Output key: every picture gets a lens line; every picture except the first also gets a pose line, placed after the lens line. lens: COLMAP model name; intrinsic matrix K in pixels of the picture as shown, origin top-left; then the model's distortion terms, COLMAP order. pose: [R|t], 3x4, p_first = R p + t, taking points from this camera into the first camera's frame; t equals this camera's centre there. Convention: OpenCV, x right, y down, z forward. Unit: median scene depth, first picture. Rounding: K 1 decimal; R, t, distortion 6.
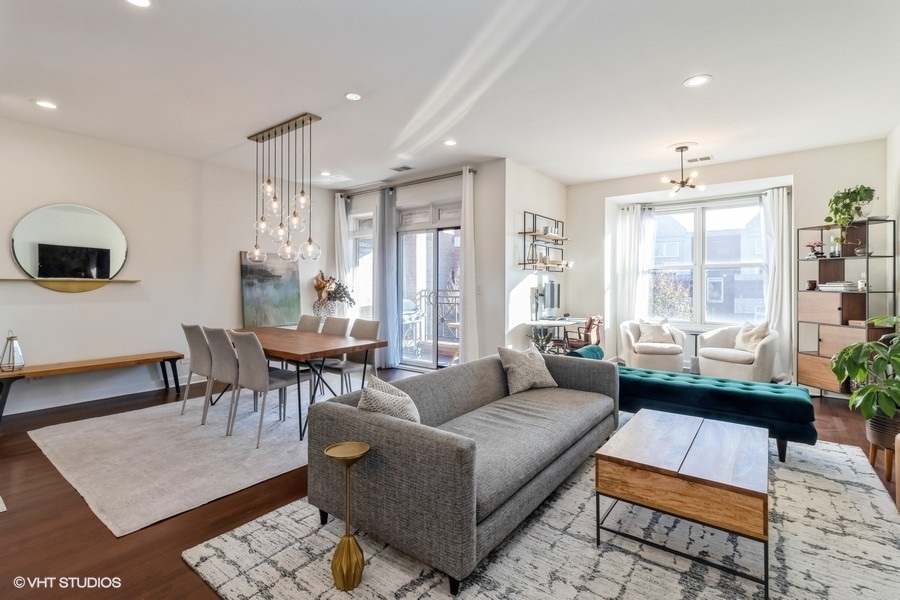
lens RADIAL K [[414.6, 0, 457.0], [0, 414.6, 288.8], [0, 0, 1]] dist [-0.000773, -0.000813]
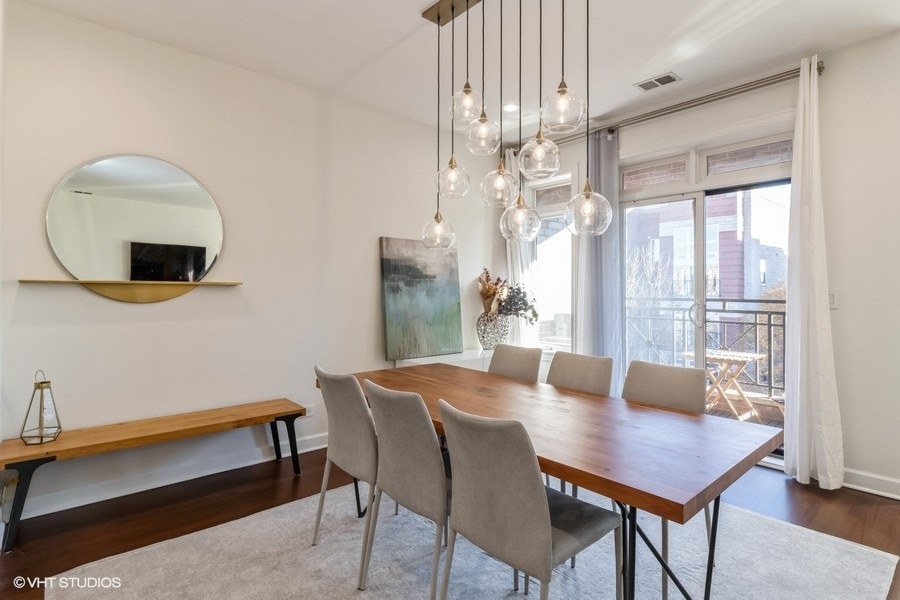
lens RADIAL K [[437.2, 0, 451.7], [0, 437.2, 291.2], [0, 0, 1]] dist [-0.005753, -0.000237]
pose [[0.981298, 0.001353, -0.192489, -0.303873], [-0.002240, 0.999988, -0.004388, -0.005465], [0.192481, 0.004738, 0.981289, 0.387506]]
